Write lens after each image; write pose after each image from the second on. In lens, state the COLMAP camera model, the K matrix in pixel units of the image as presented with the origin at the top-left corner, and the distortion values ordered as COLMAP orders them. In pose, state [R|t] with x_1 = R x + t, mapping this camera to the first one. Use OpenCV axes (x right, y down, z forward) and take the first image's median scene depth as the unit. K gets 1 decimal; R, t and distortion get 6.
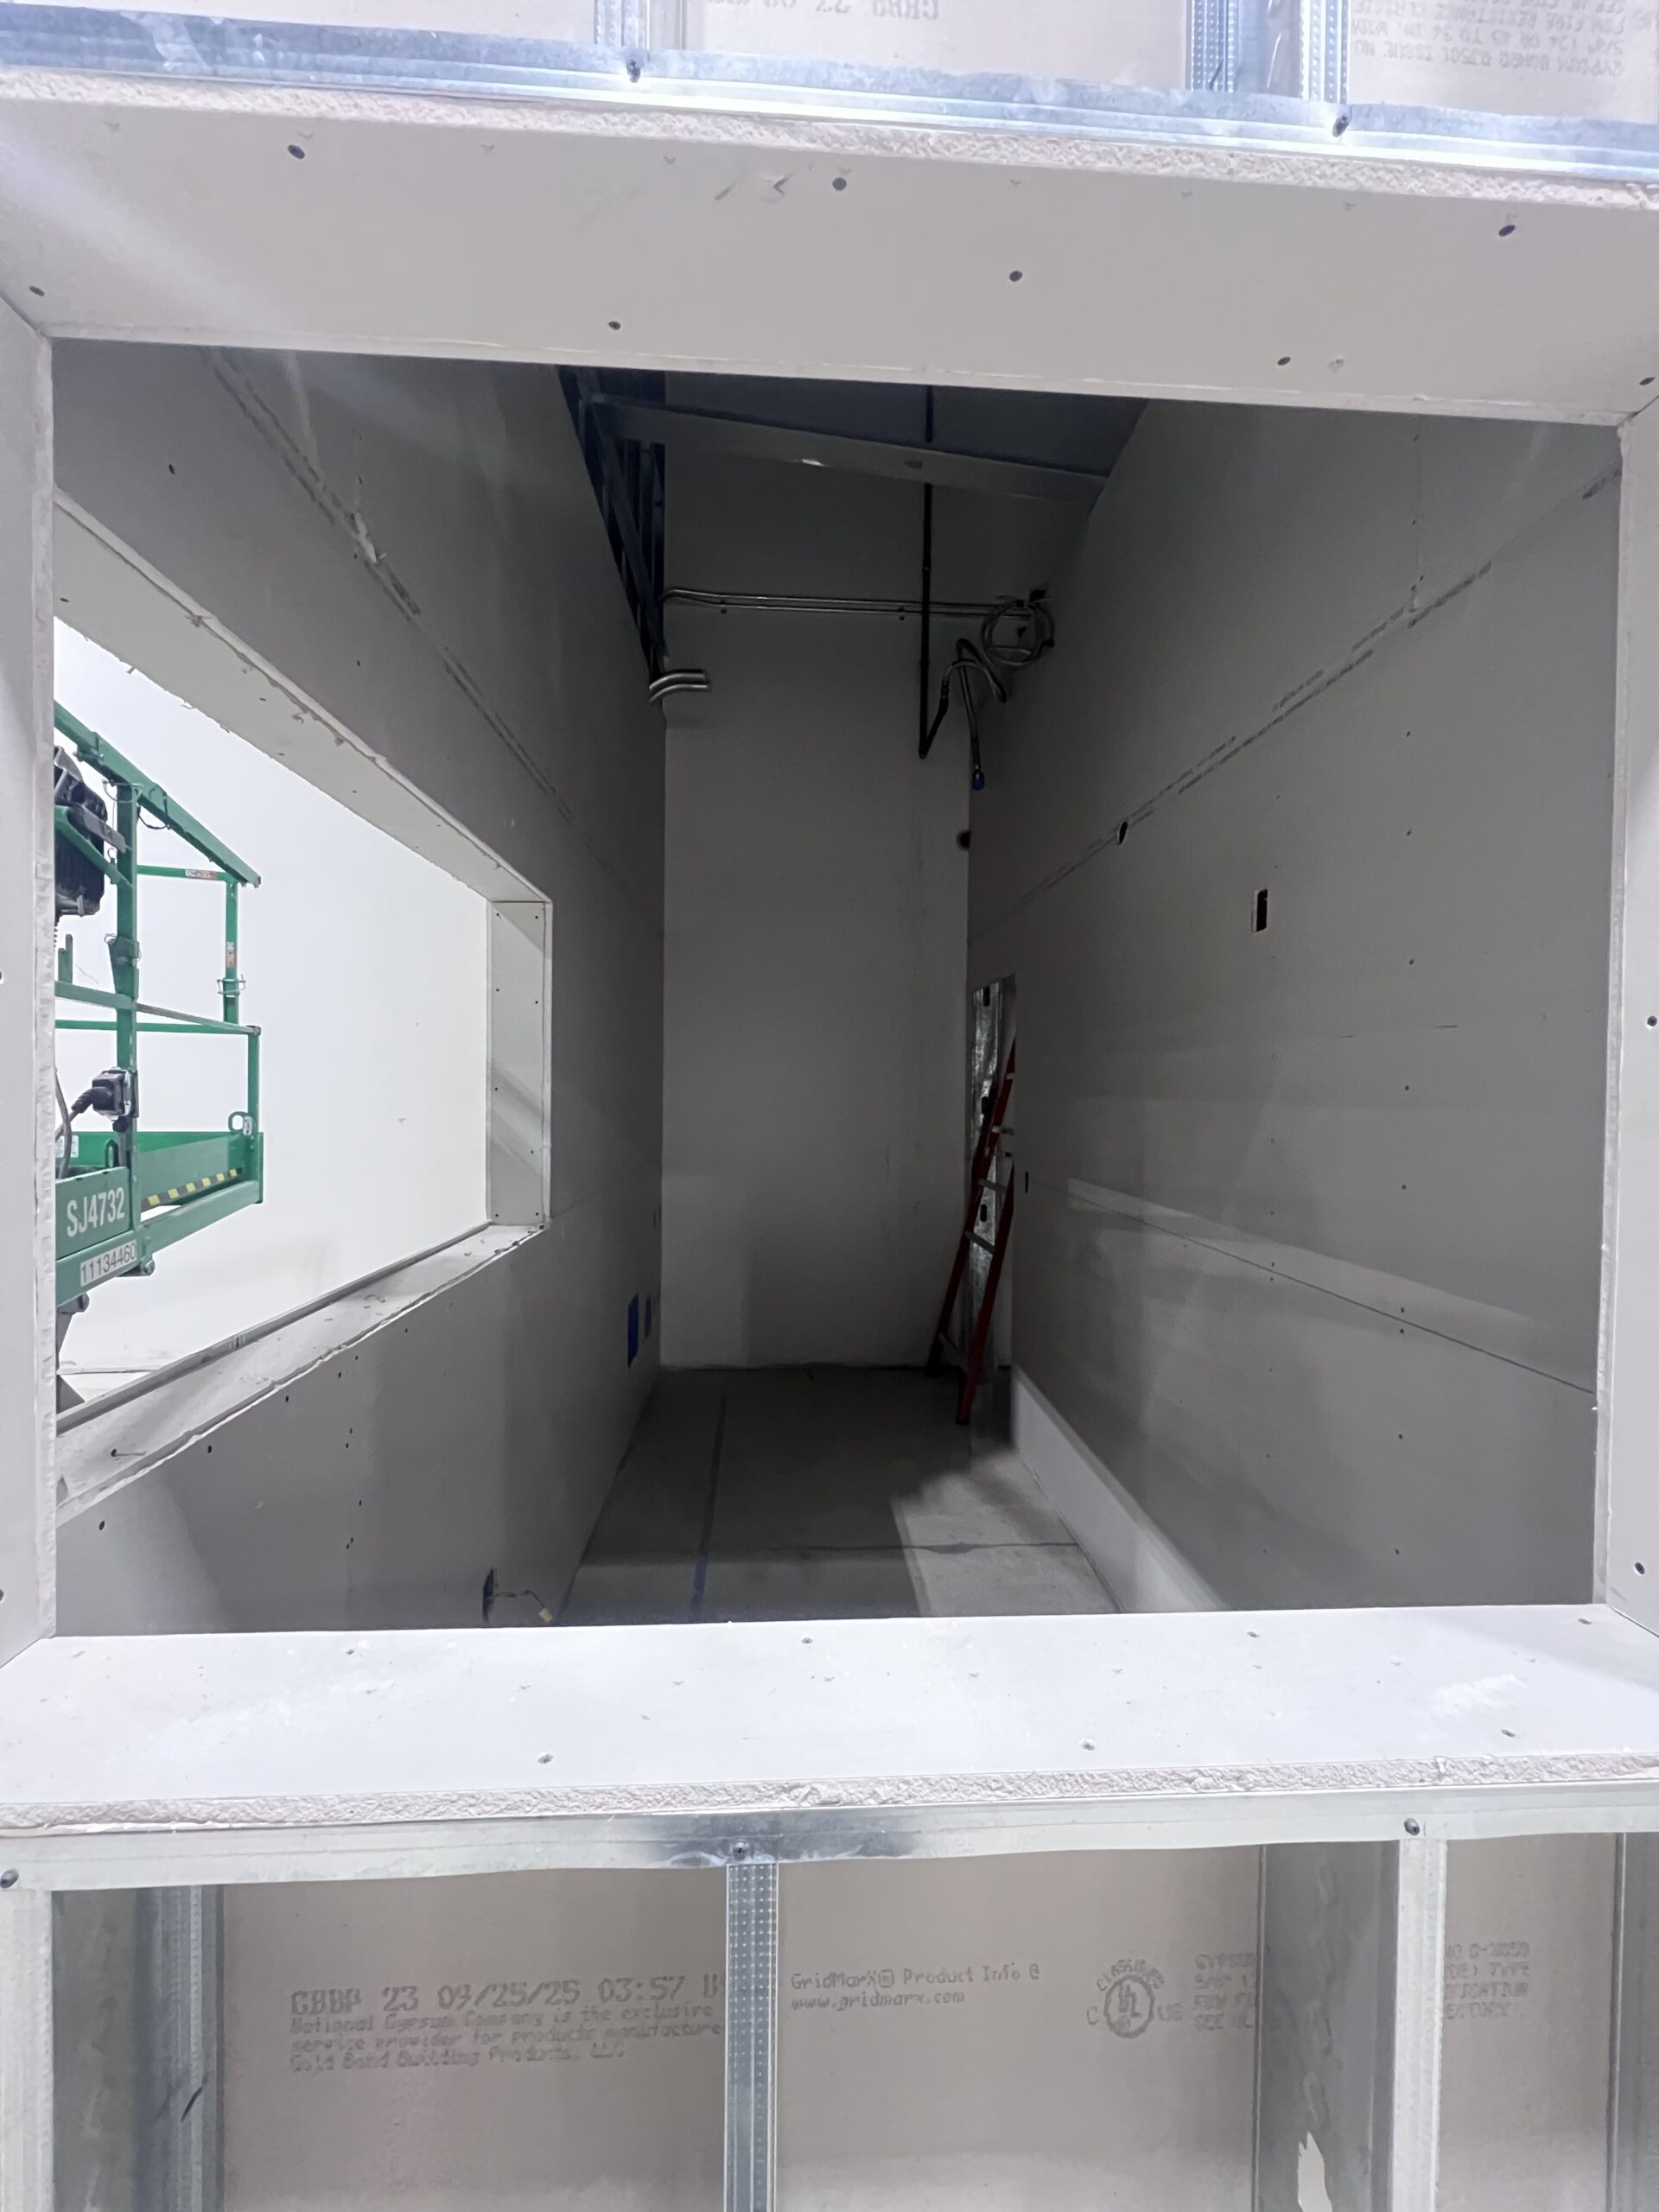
lens RADIAL K [[895.5, 0, 828.3], [0, 895.5, 1107.2], [0, 0, 1]] dist [0.000445, 0.000063]
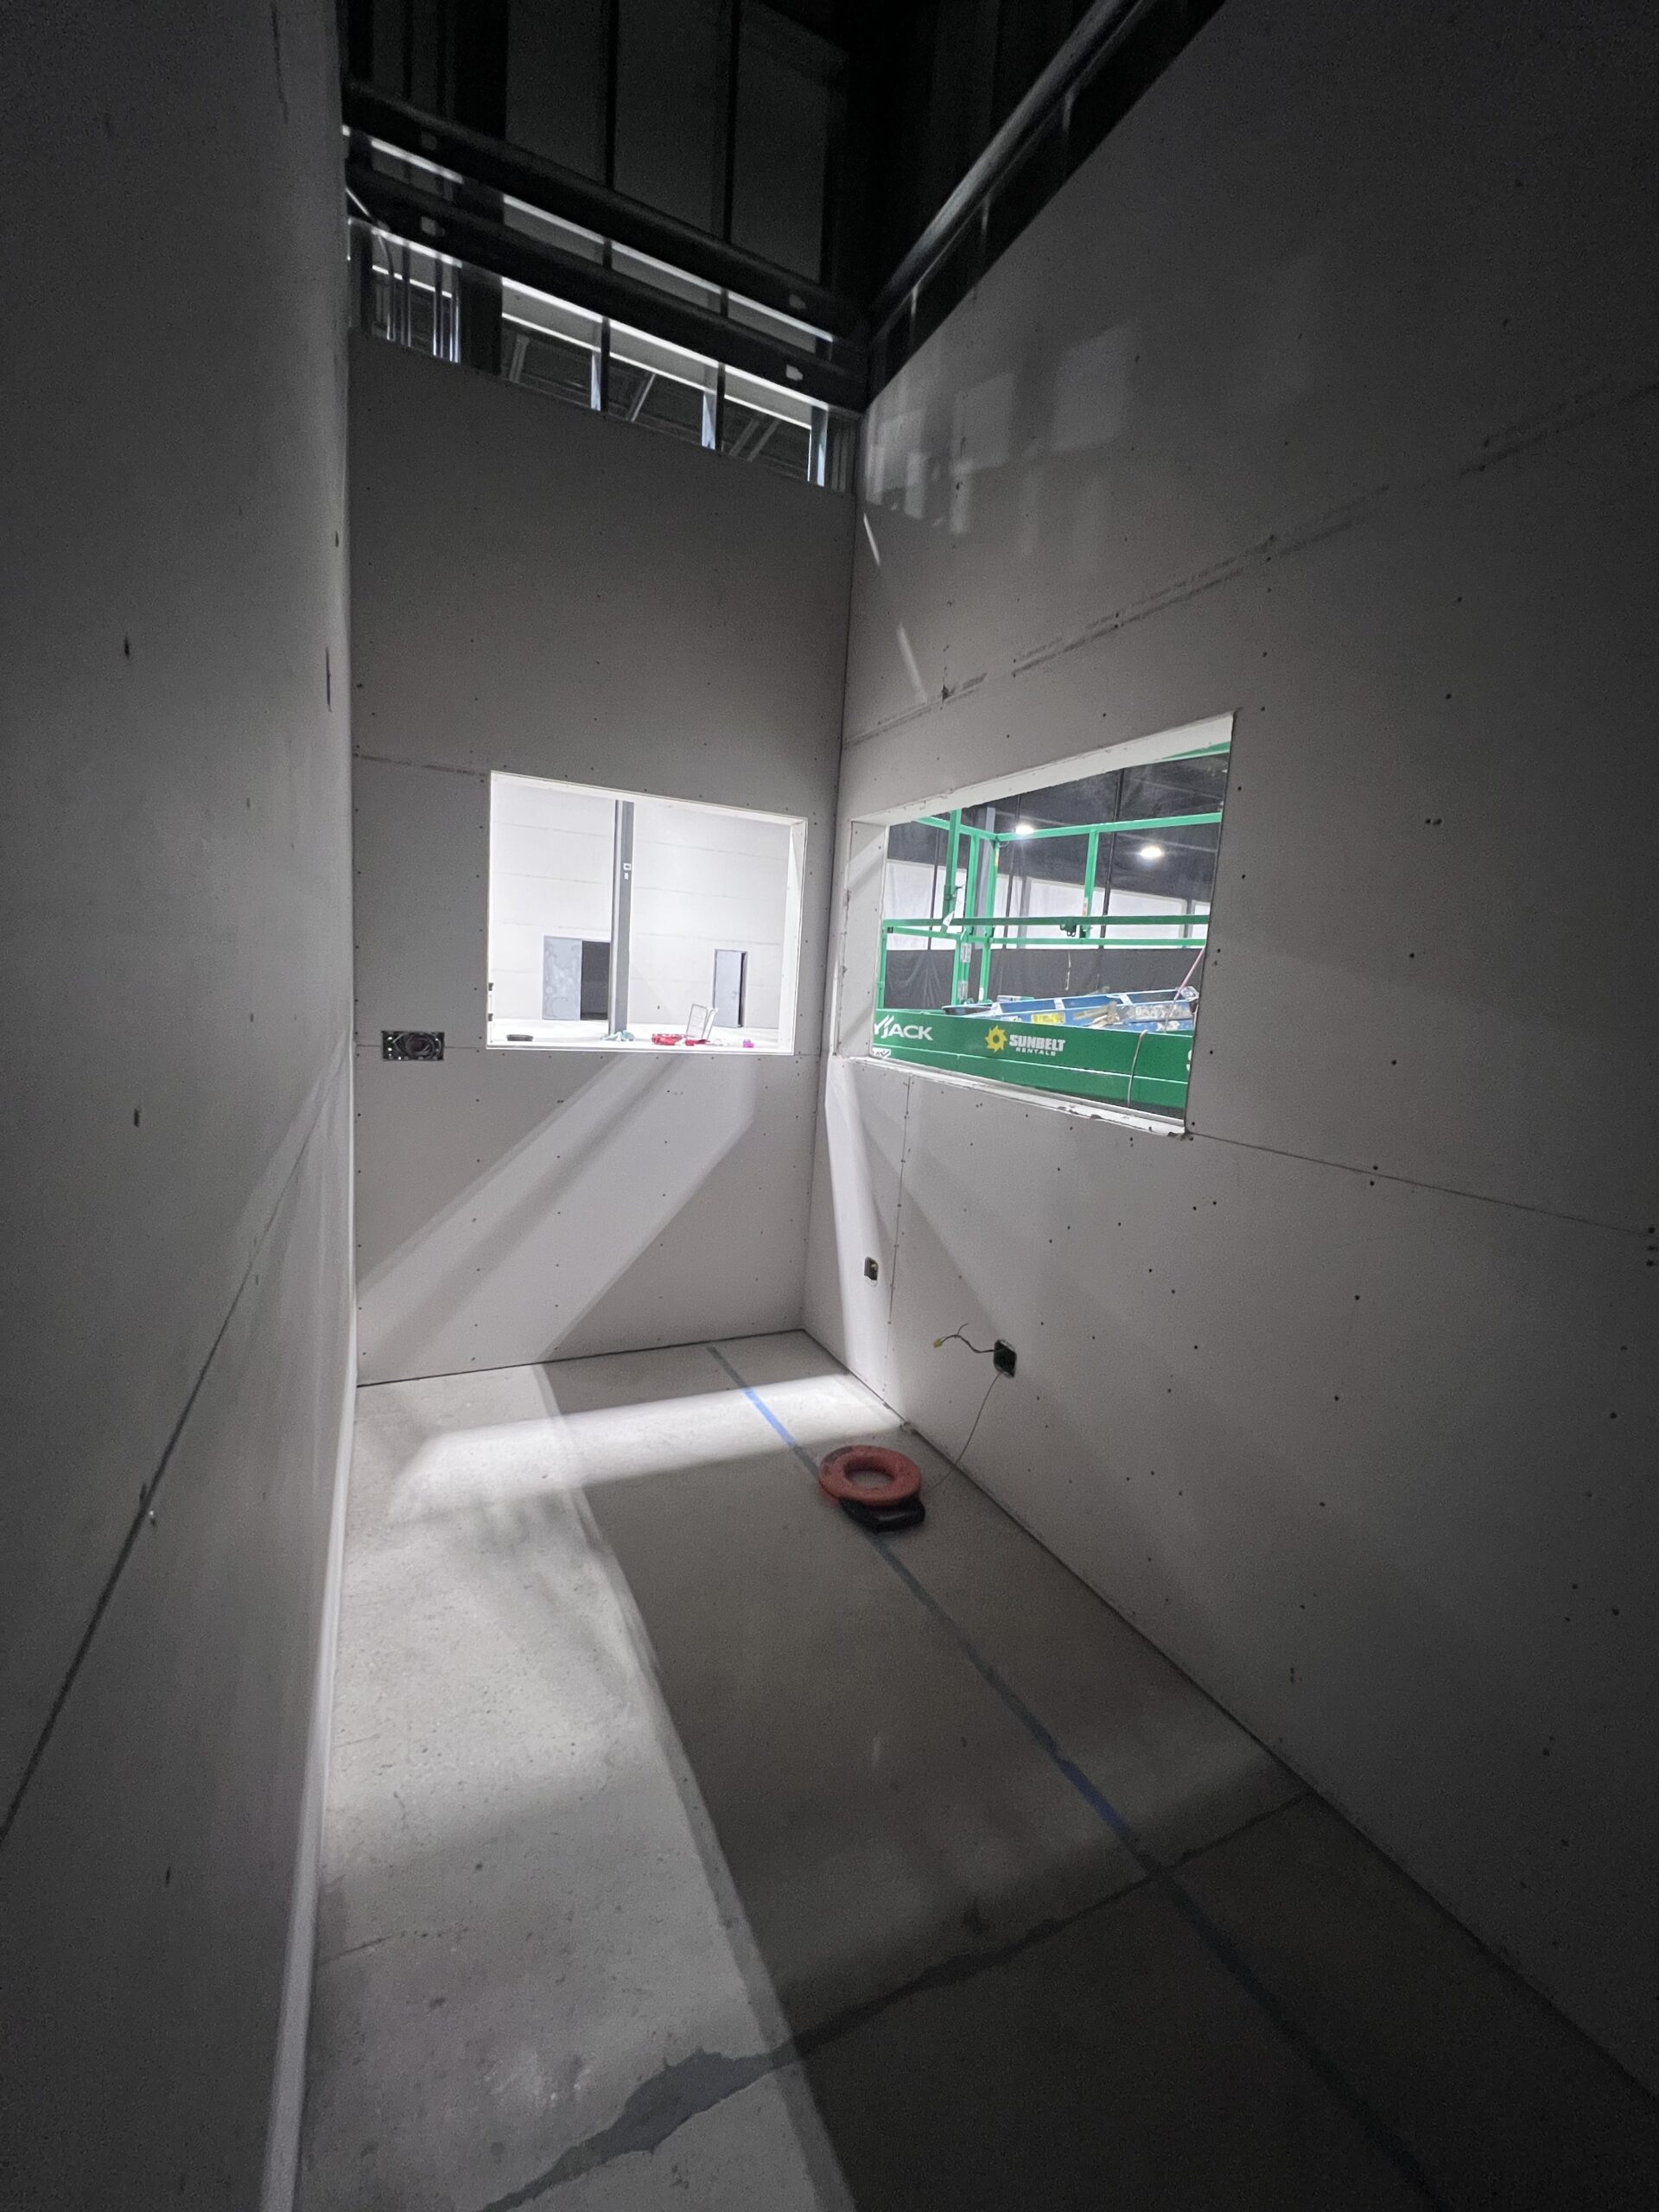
lens RADIAL K [[895.5, 0, 831.5], [0, 895.5, 1104.7], [0, 0, 1]] dist [0.000445, 0.000063]
pose [[-0.916336, -0.014270, -0.400155, 0.241531], [-0.080415, 0.985562, 0.148999, 0.006001], [0.392251, 0.168712, -0.904254, 1.329427]]
